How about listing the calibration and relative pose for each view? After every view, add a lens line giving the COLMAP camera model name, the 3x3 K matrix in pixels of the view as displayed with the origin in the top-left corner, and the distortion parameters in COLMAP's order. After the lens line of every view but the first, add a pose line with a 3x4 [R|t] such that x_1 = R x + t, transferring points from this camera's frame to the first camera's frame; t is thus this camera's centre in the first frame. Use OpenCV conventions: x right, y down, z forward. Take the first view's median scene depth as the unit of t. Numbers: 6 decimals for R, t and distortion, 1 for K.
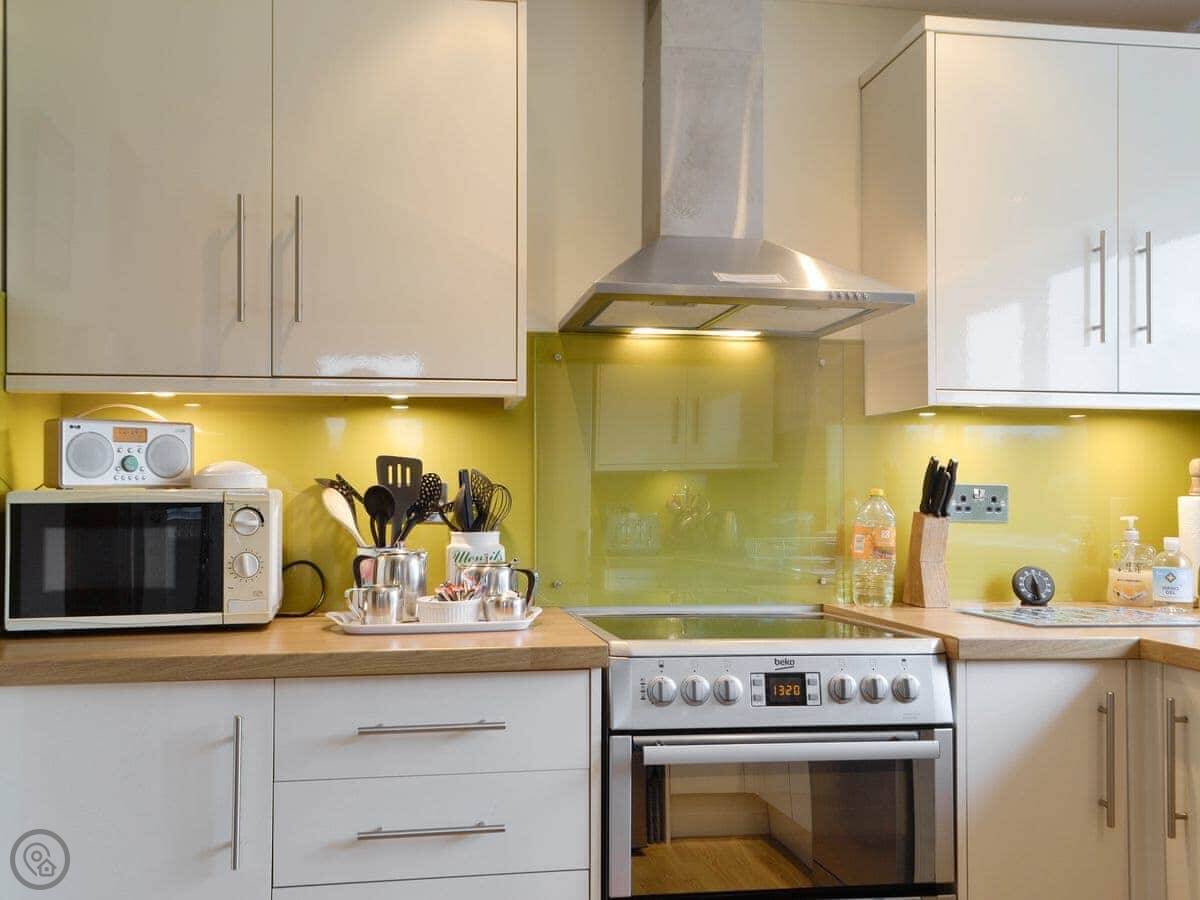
lens RADIAL K [[1022.6, 0, 599.8], [0, 1022.6, 464.4], [0, 0, 1]] dist [0.014849, 0.022072]
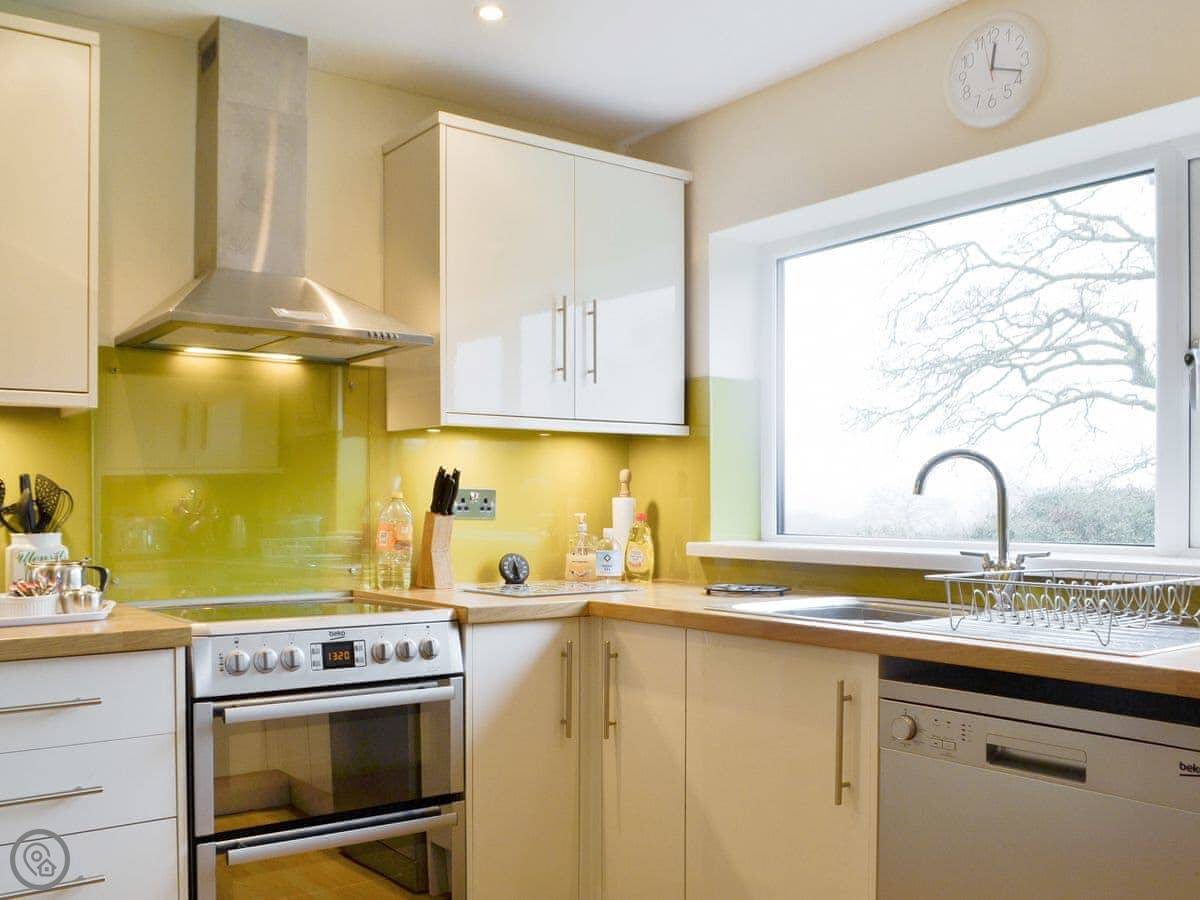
lens RADIAL K [[1144.0, 0, 600.0], [0, 1144.0, 450.0], [0, 0, 1]] dist [-0.109272, -0.002704]
pose [[0.874108, 0.015025, 0.485499, -0.179594], [-0.008409, 0.999840, -0.015803, -0.007362], [-0.485659, 0.009731, 0.874094, -0.299229]]
